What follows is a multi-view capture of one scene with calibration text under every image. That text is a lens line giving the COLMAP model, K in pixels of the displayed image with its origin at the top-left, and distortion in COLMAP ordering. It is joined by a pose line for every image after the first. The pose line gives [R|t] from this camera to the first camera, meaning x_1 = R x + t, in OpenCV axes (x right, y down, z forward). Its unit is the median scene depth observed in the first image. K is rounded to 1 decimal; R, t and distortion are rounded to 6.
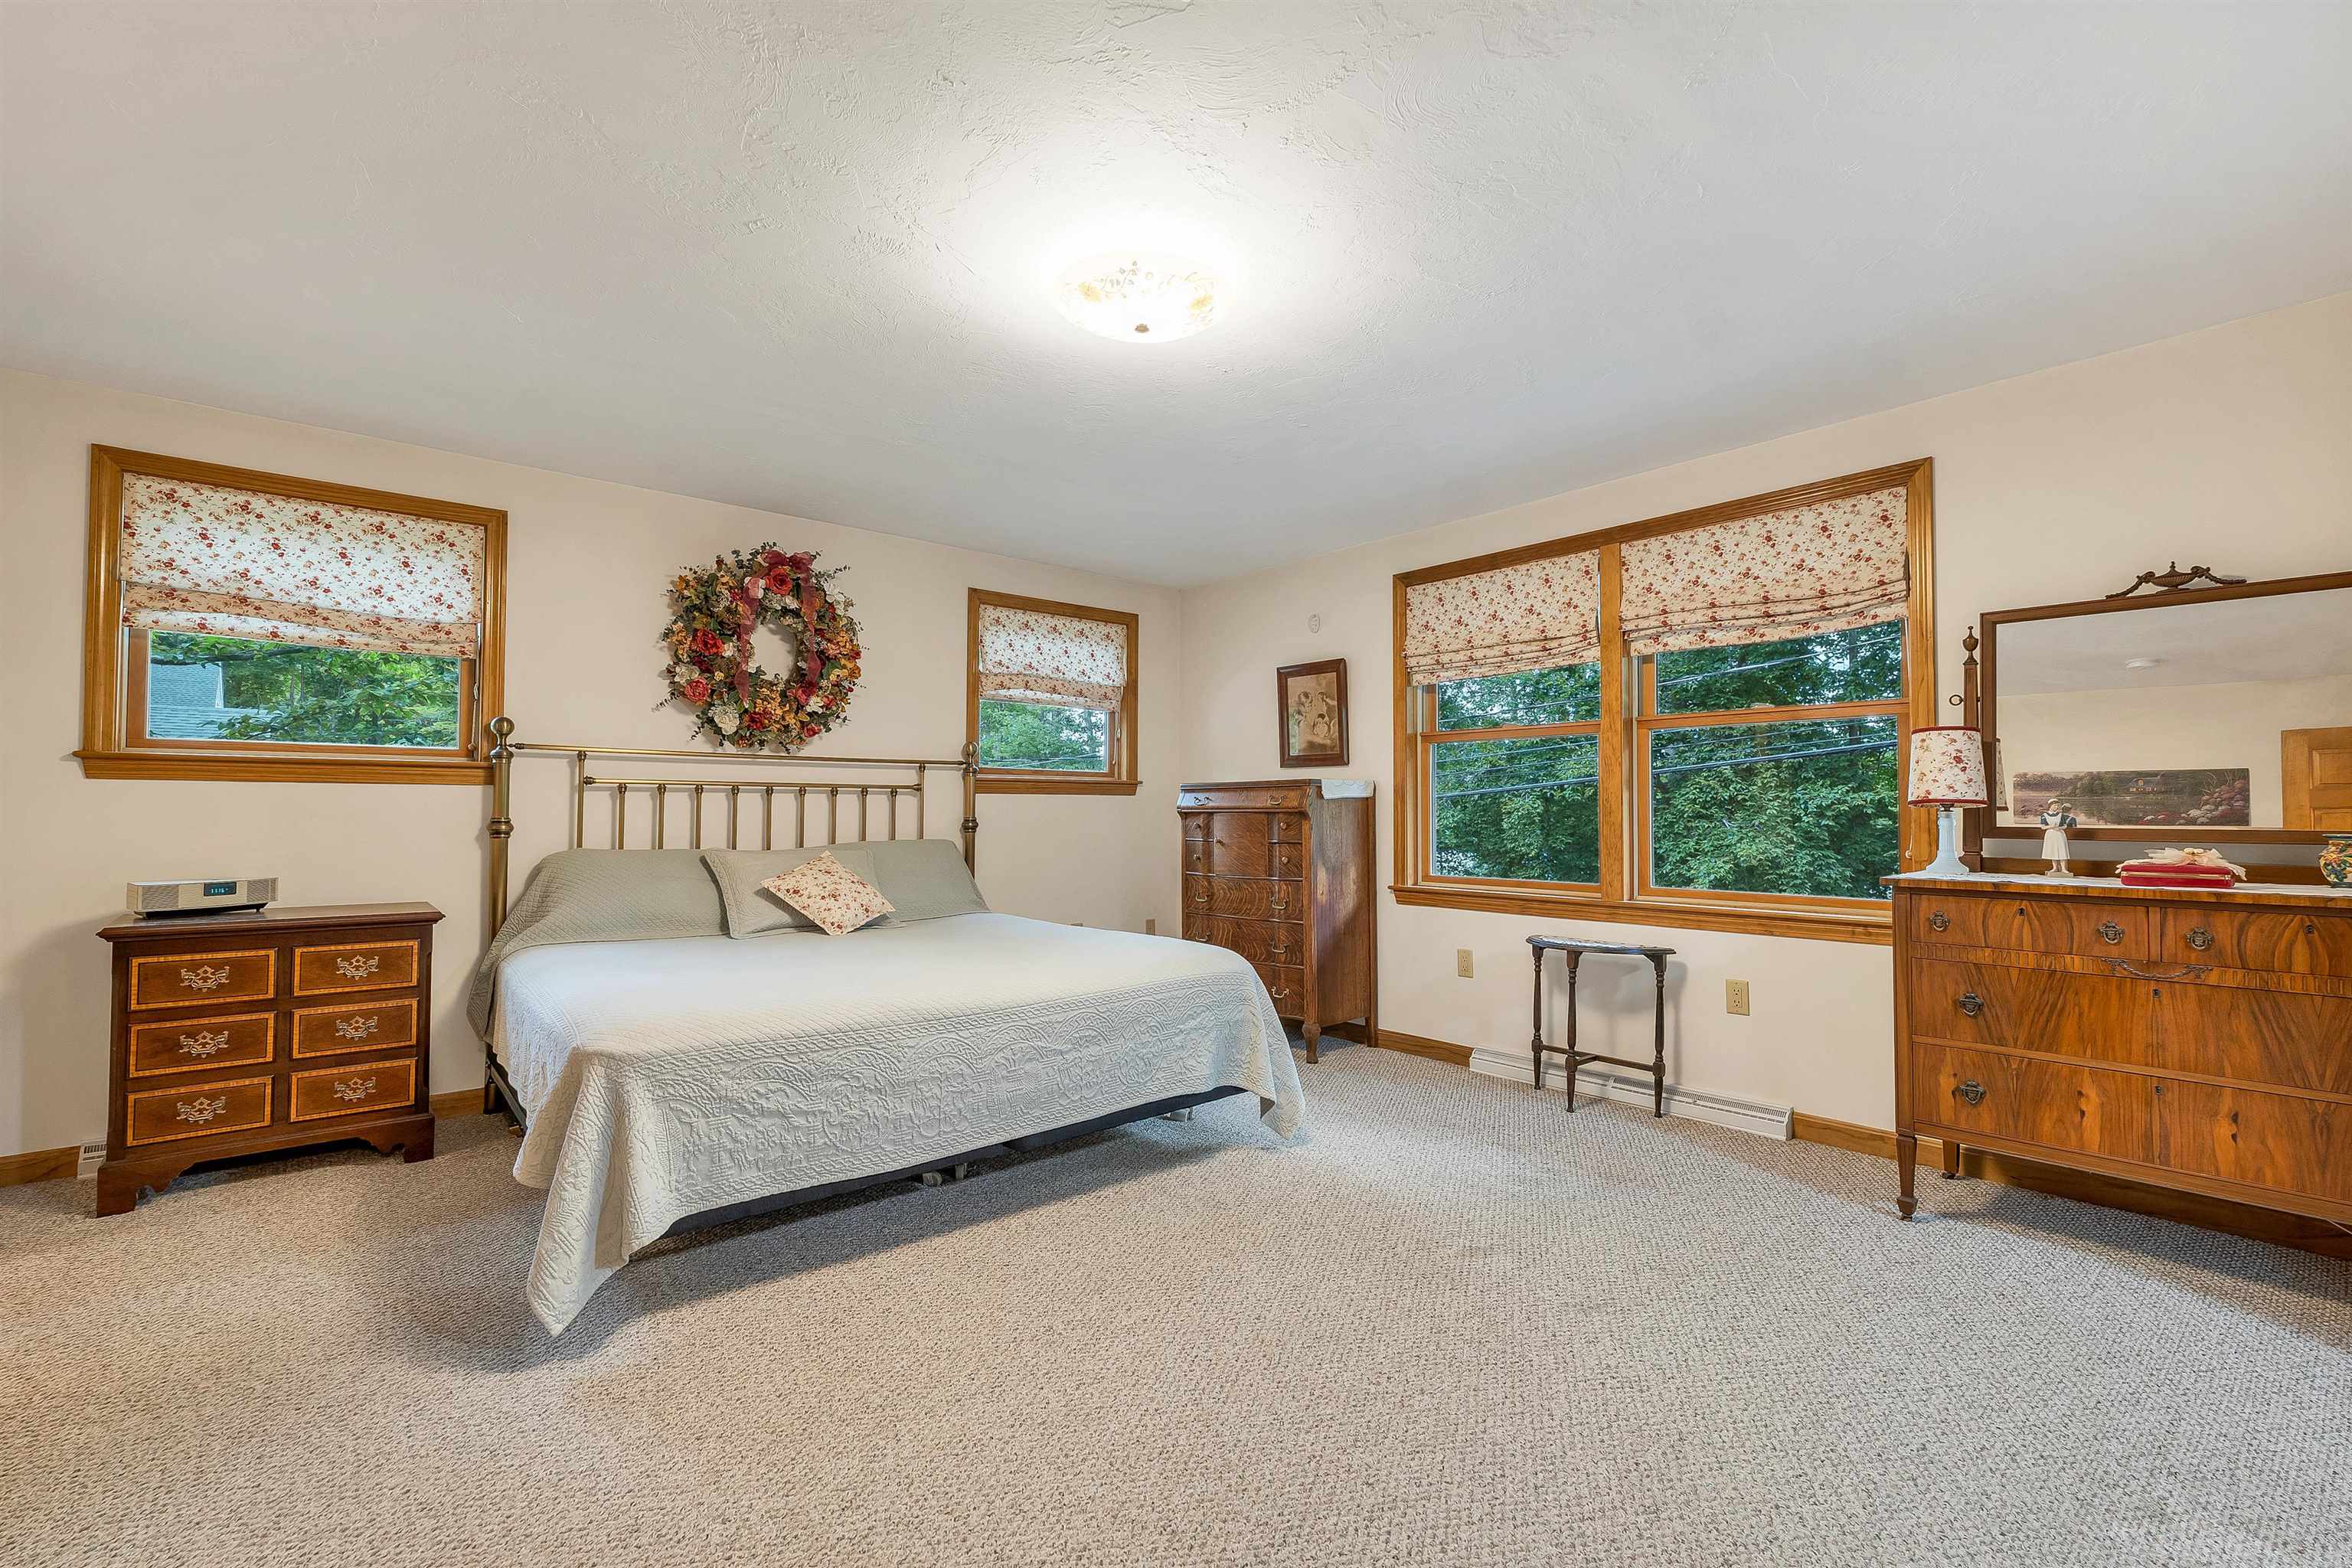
lens RADIAL K [[1002.4, 0, 1196.9], [0, 1002.4, 785.4], [0, 0, 1]] dist [0.004429, -0.000713]
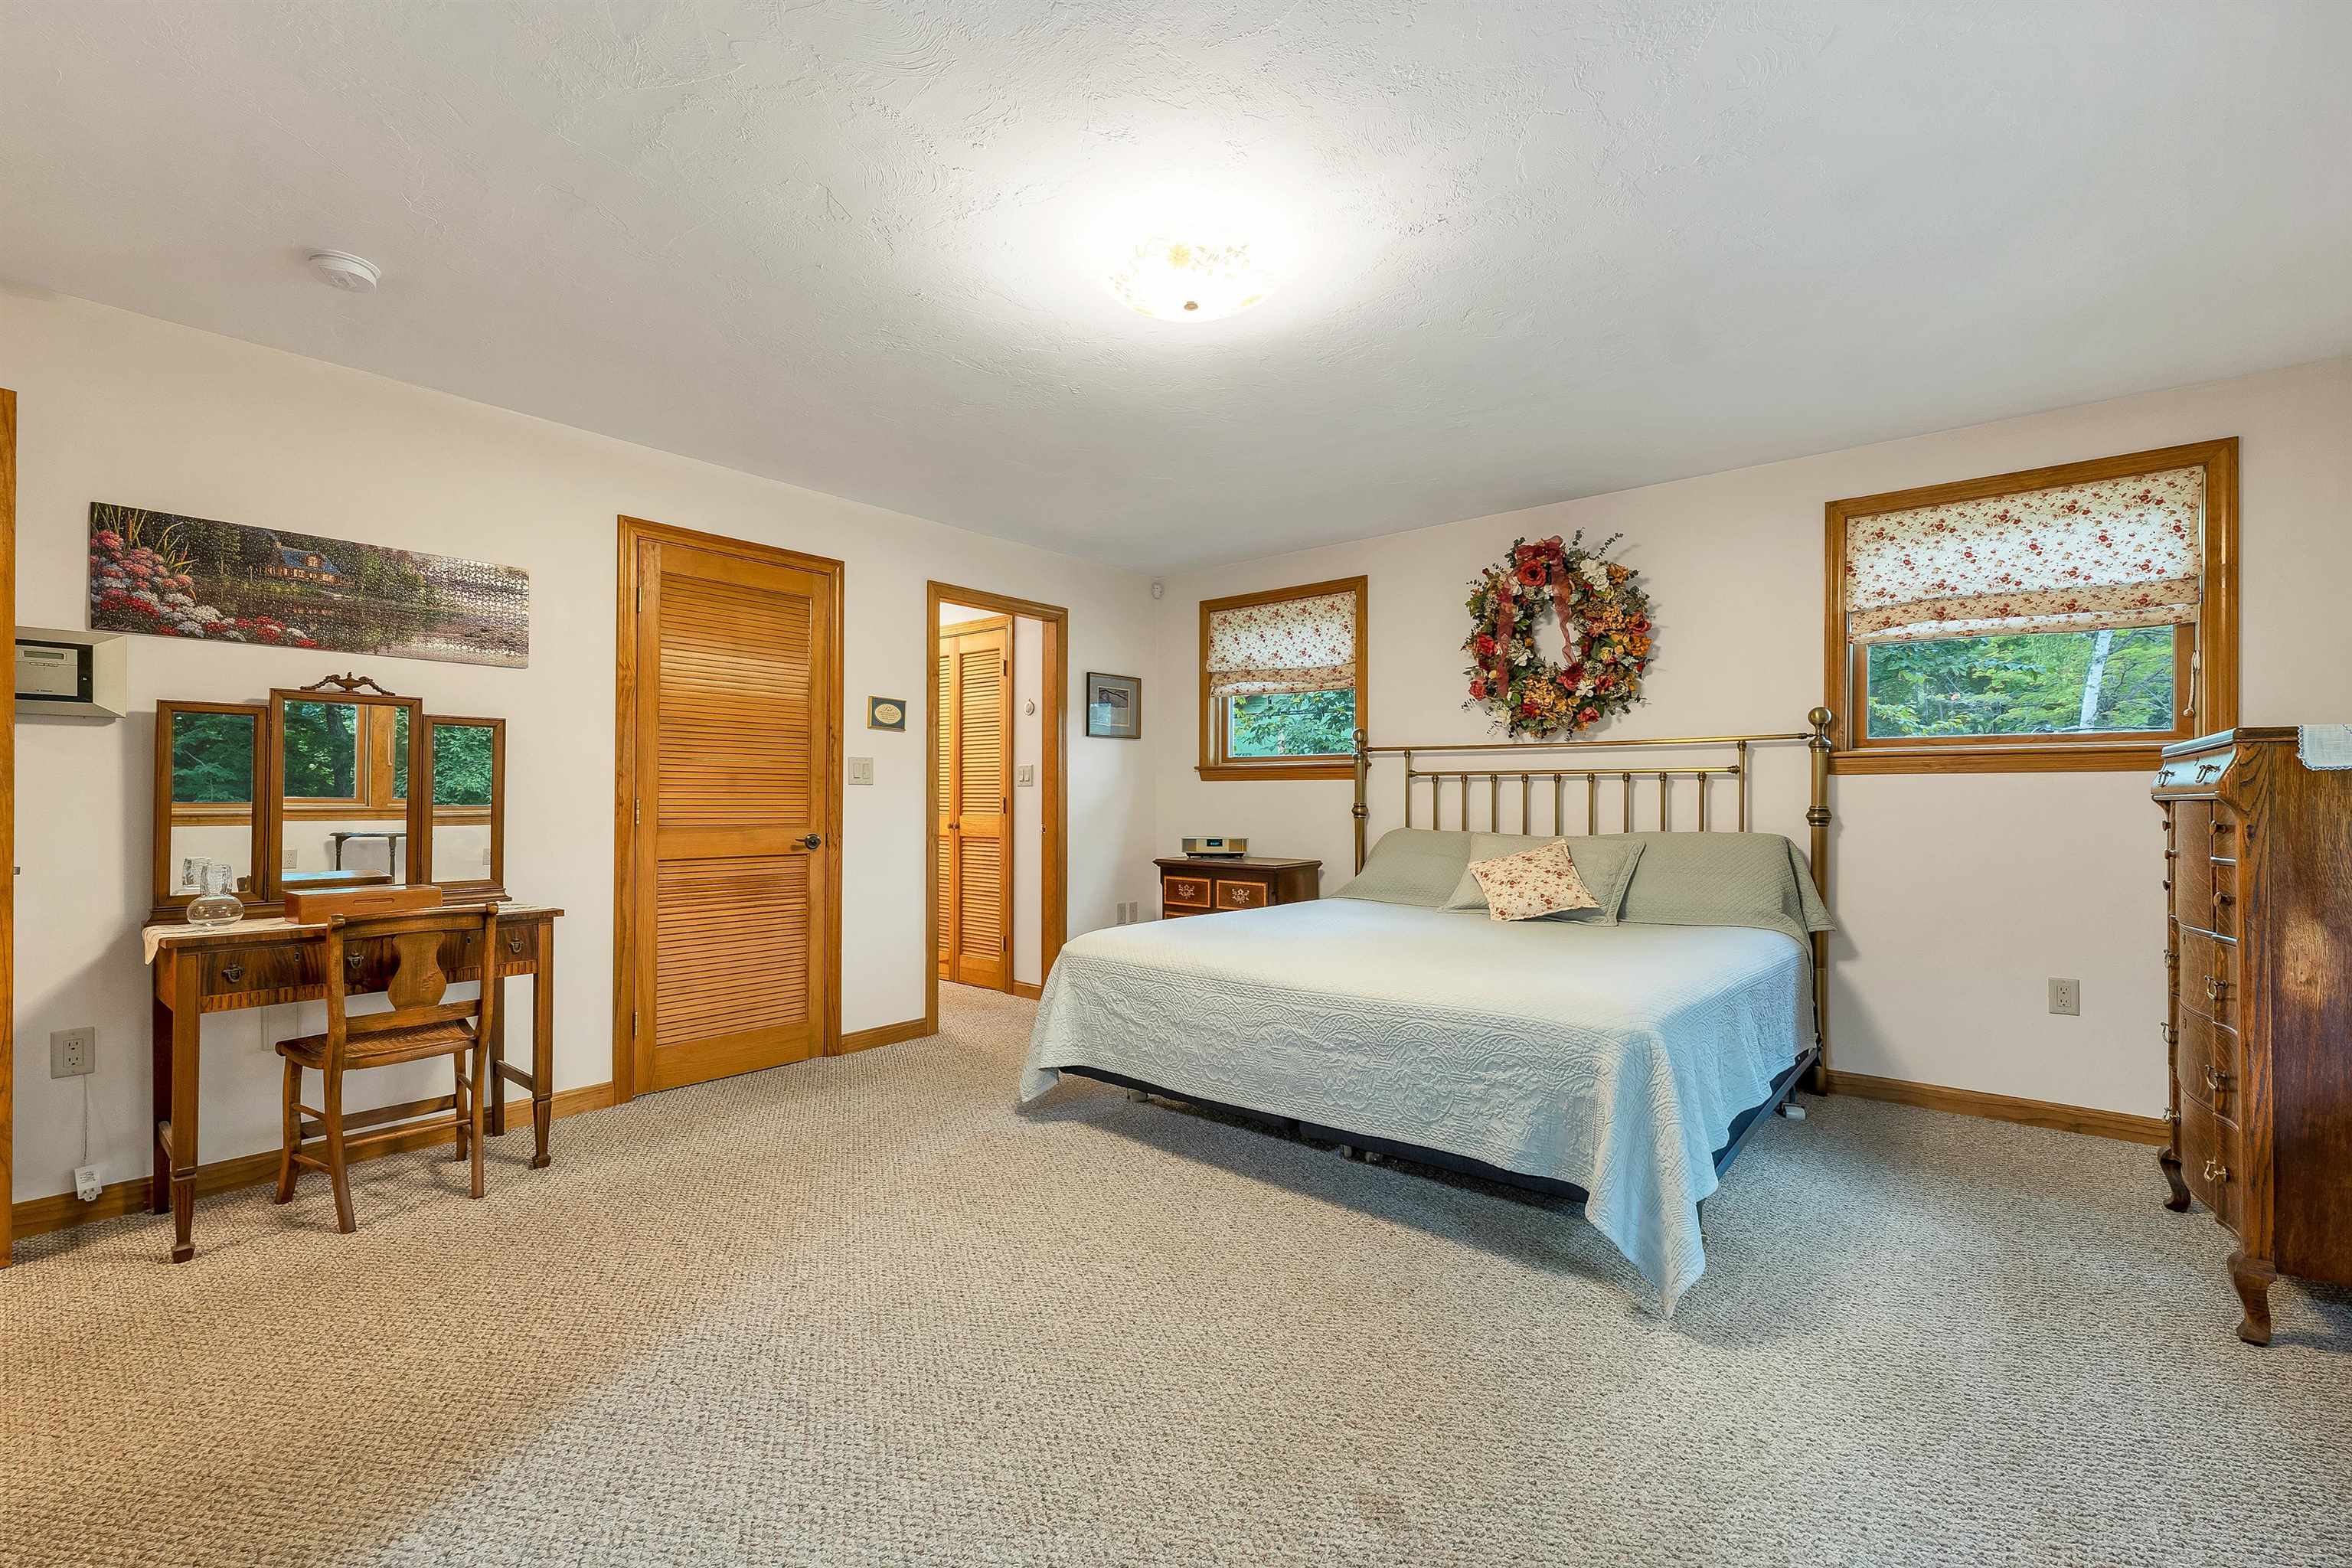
lens RADIAL K [[1002.4, 0, 1199.3], [0, 1002.4, 792.4], [0, 0, 1]] dist [0.004429, -0.000713]
pose [[0.174465, -0.007242, -0.984637, 0.562950], [0.024184, 0.999703, -0.003068, 0.015662], [0.984366, -0.023277, 0.174588, 0.514482]]
